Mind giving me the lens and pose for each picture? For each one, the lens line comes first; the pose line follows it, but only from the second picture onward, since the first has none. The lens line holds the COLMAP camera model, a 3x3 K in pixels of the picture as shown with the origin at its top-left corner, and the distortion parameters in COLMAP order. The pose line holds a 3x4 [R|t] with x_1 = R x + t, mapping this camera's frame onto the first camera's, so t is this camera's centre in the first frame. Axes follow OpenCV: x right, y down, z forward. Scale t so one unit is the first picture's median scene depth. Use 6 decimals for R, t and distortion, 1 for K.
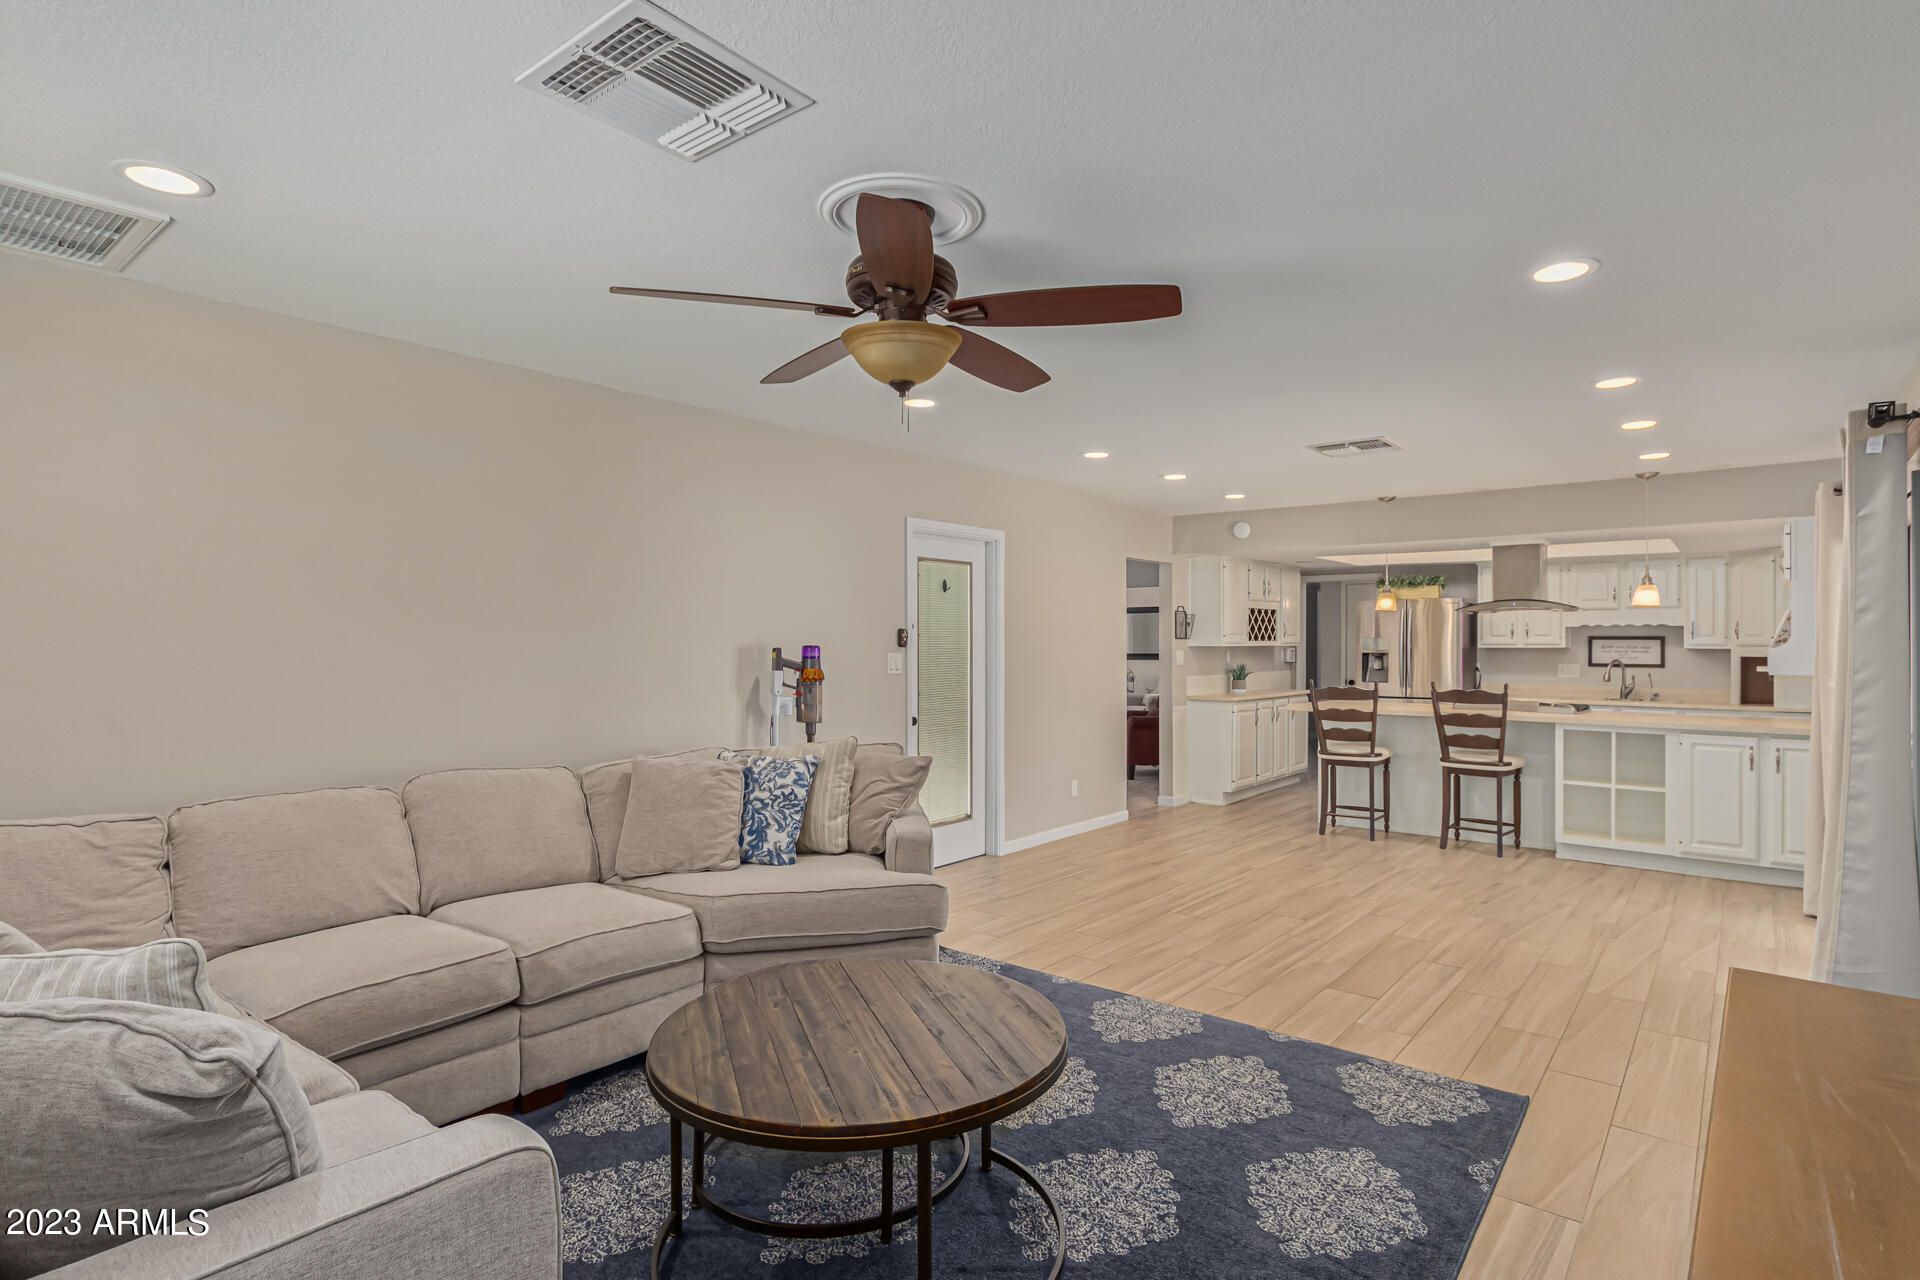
lens RADIAL K [[970.9, 0, 970.4], [0, 970.9, 640.5], [0, 0, 1]] dist [0.002252, -0.004068]
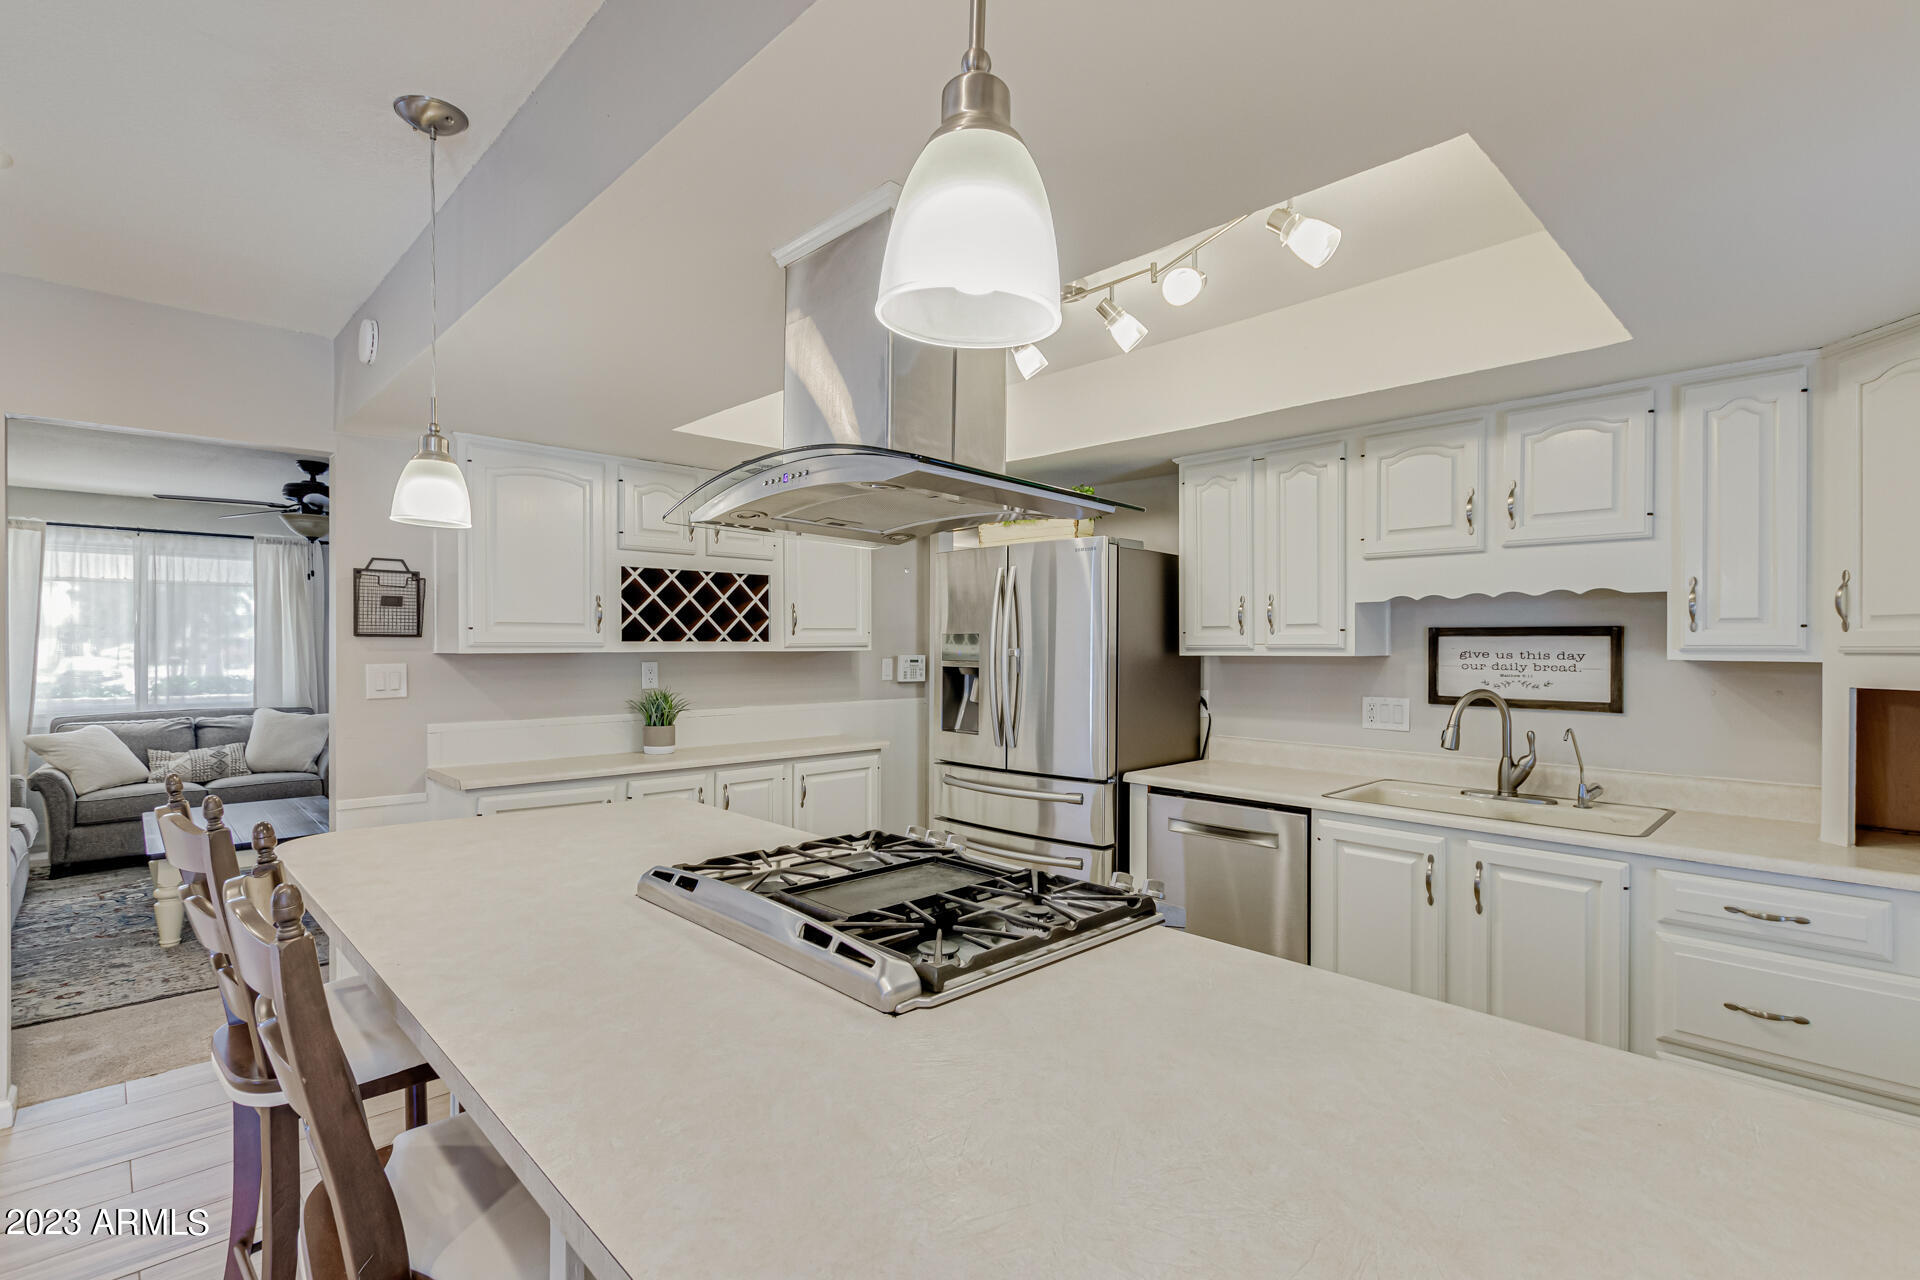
lens RADIAL K [[889.1, 0, 962.7], [0, 889.1, 645.4], [0, 0, 1]] dist [-0.000726, 0.000025]
pose [[0.993012, -0.001965, -0.117997, 0.534635], [0.002097, 0.999997, 0.000996, 0.002467], [0.117995, -0.001237, 0.993013, 0.673320]]
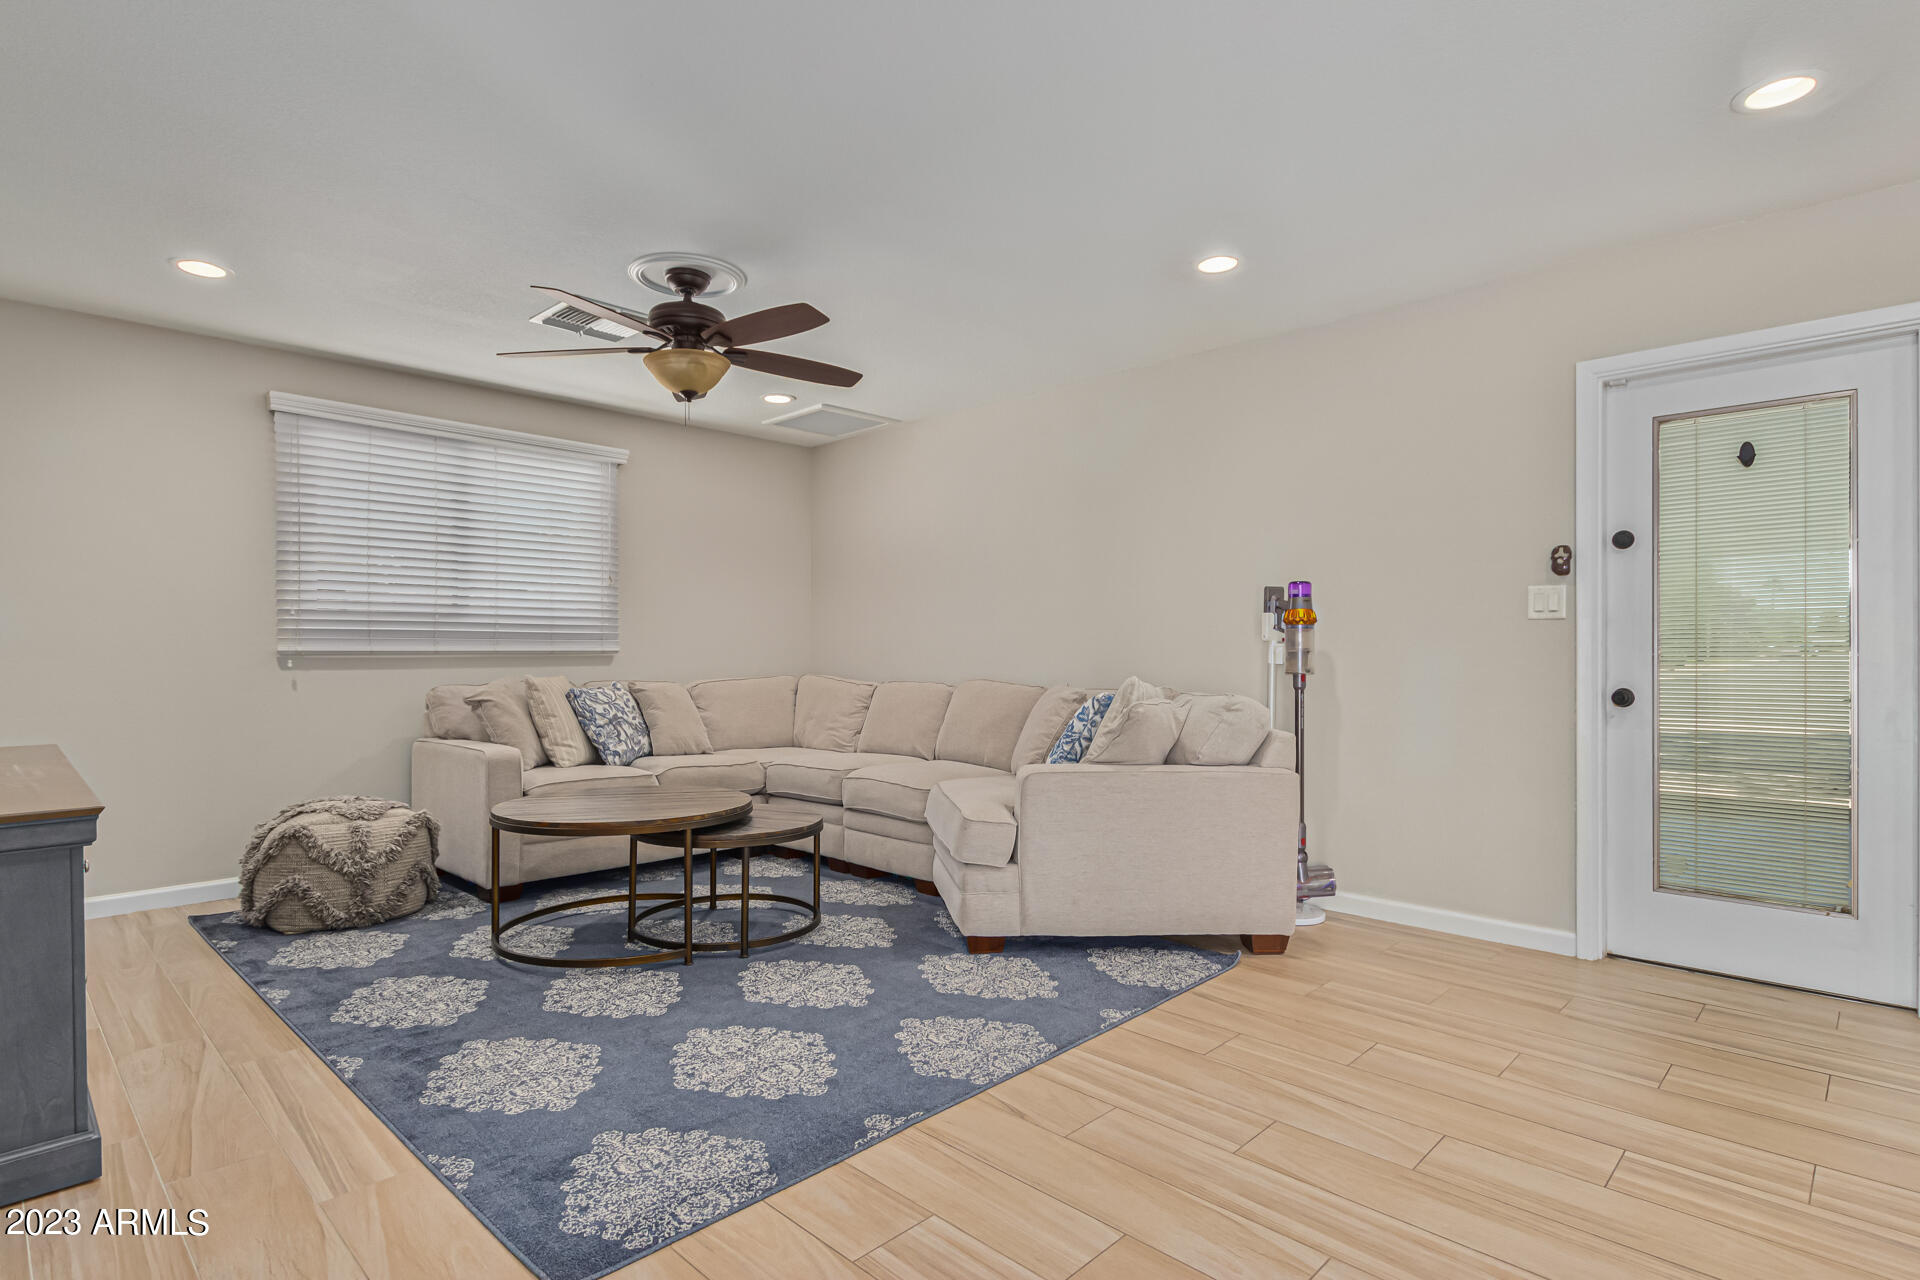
lens RADIAL K [[970.9, 0, 969.2], [0, 970.9, 651.3], [0, 0, 1]] dist [0.002252, -0.004068]
pose [[-0.088716, -0.001975, -0.996055, 0.404295], [0.002100, 0.999995, -0.002170, 0.038909], [0.996055, -0.002284, -0.088712, 0.468551]]
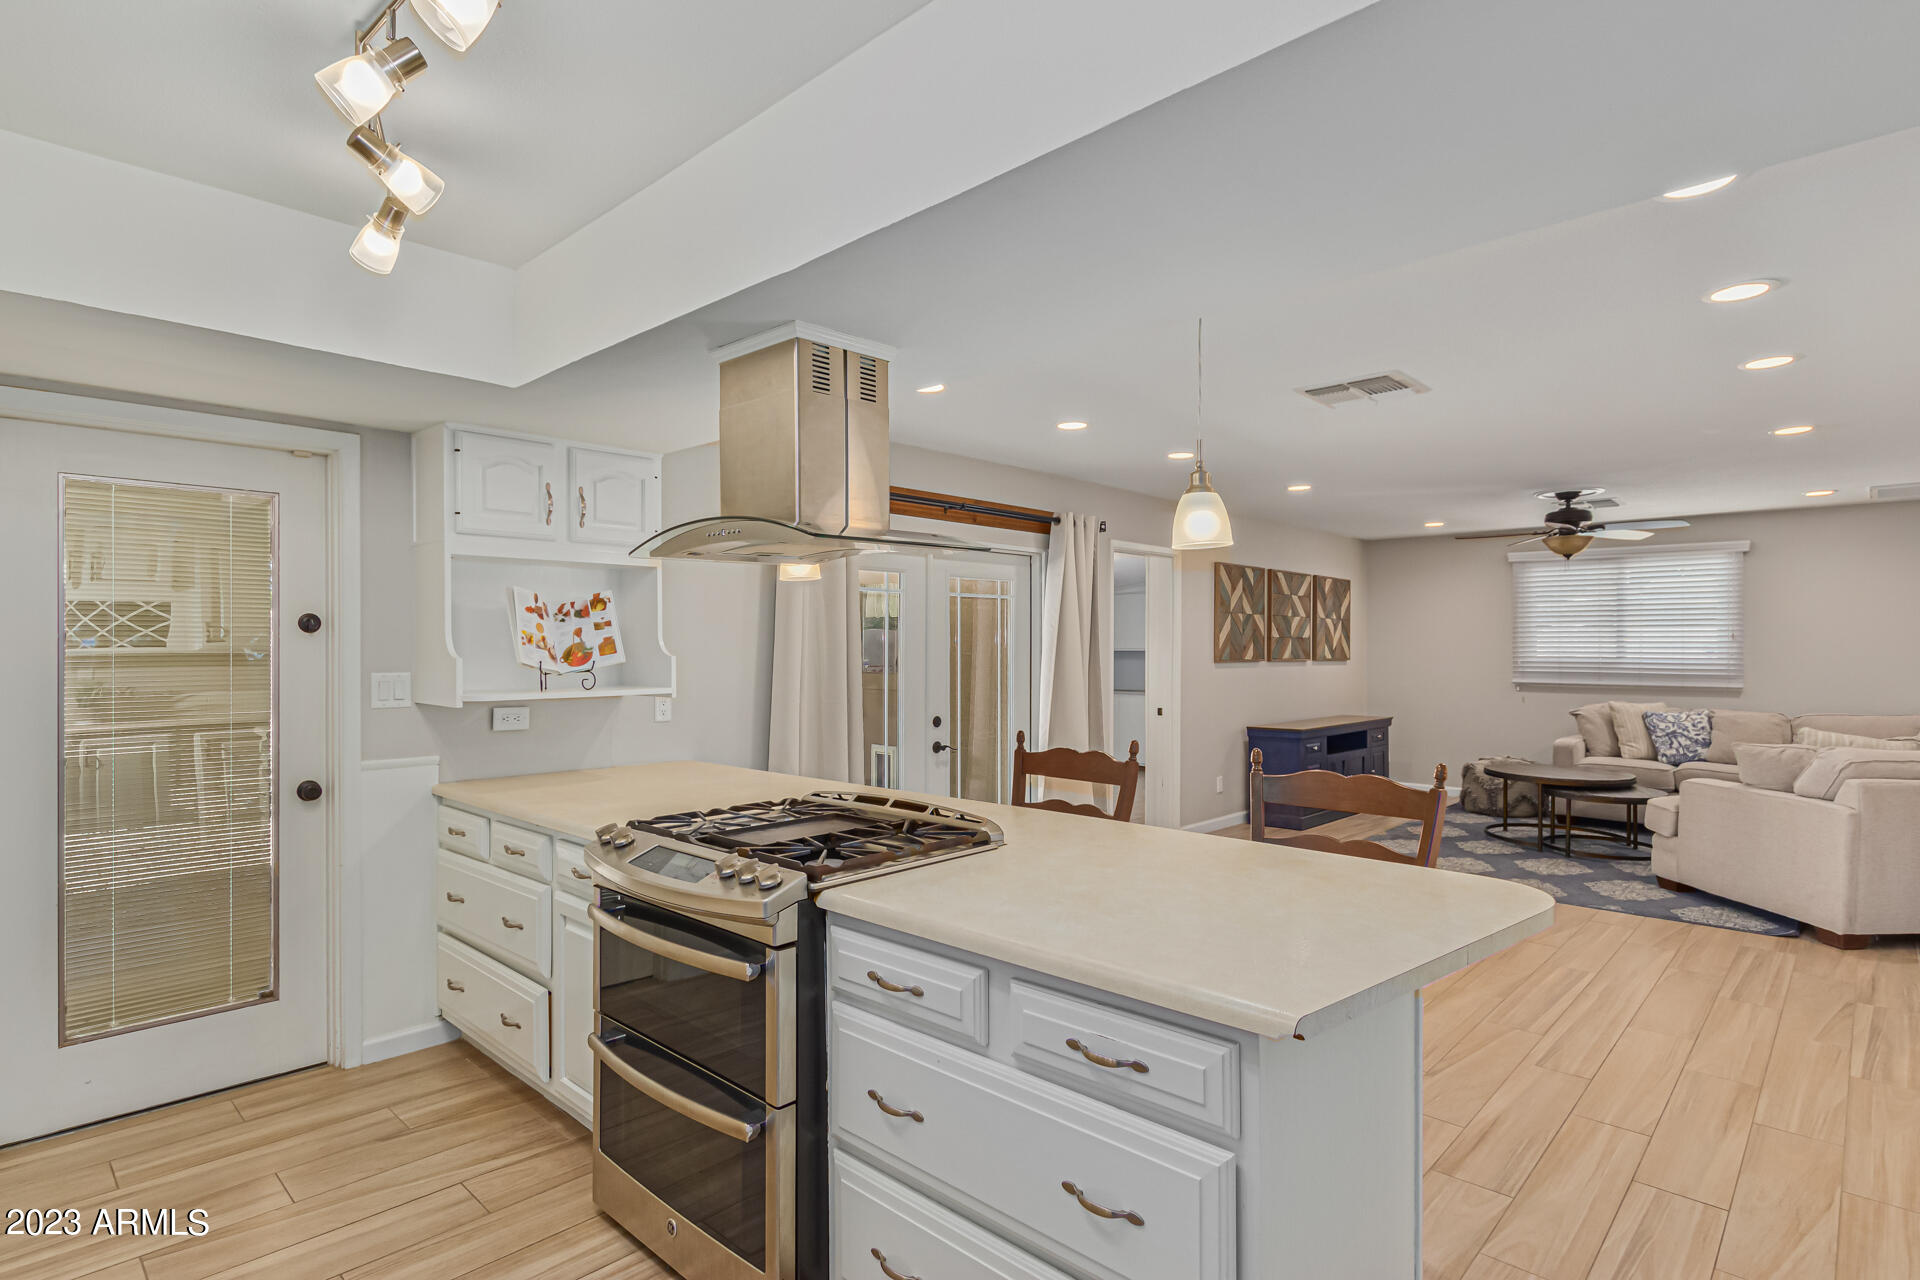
lens RADIAL K [[970.9, 0, 955.2], [0, 970.9, 645.3], [0, 0, 1]] dist [0.002252, -0.004068]
pose [[-0.996148, -0.004038, 0.087600, 0.423287], [-0.004337, 0.999985, -0.003230, 0.001733], [-0.087586, -0.003597, -0.996150, 1.168230]]
